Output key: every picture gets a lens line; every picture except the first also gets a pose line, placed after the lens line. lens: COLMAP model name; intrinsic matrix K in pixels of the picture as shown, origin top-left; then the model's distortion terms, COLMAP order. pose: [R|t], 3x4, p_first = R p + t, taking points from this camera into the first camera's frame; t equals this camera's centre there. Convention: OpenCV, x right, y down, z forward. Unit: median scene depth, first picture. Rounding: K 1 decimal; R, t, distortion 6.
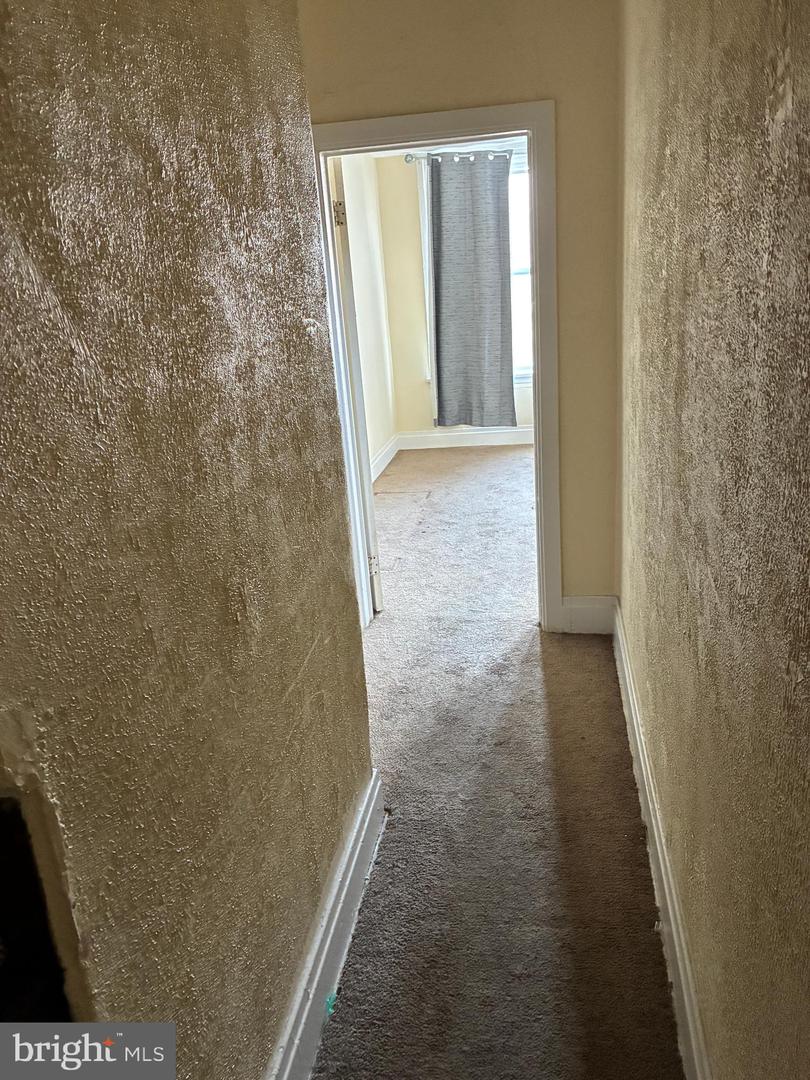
lens RADIAL K [[816.8, 0, 401.6], [0, 816.8, 539.7], [0, 0, 1]] dist [0.003677, -0.025026]
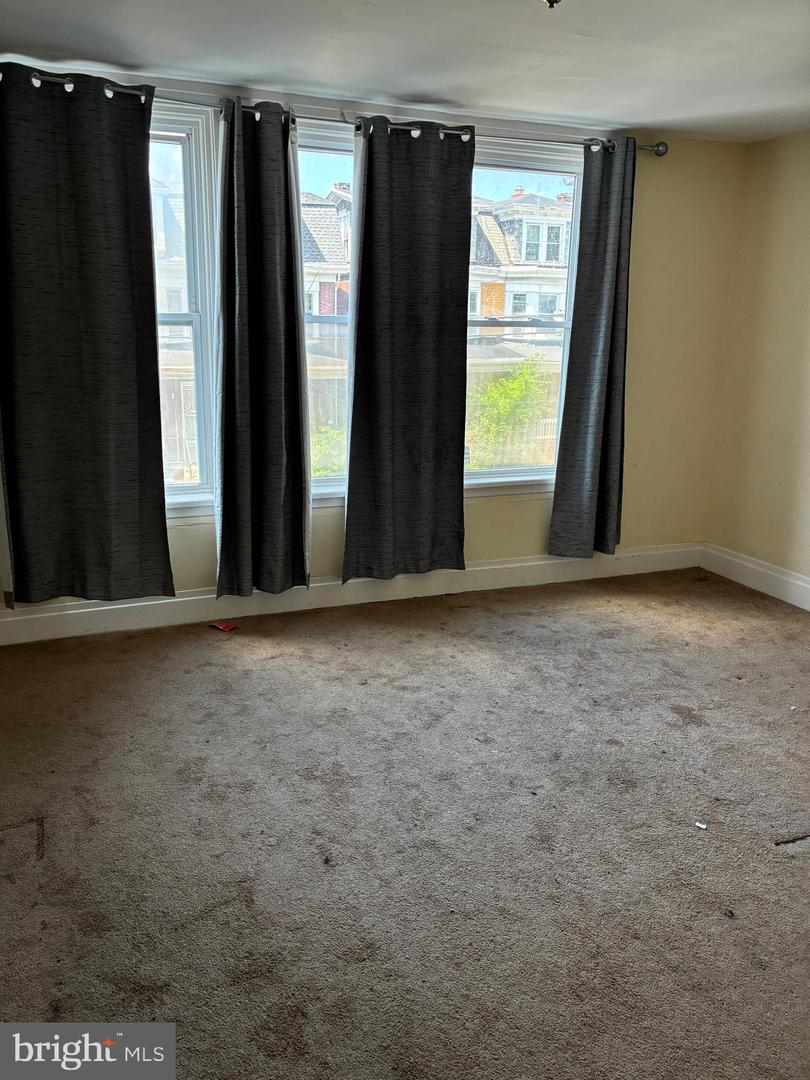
lens RADIAL K [[816.8, 0, 405.4], [0, 816.8, 545.3], [0, 0, 1]] dist [0.003677, -0.025026]
pose [[0.847998, -0.054189, 0.527222, -0.016874], [0.090596, 0.994939, -0.043454, -0.144690], [-0.522199, 0.084613, 0.848616, 0.483376]]
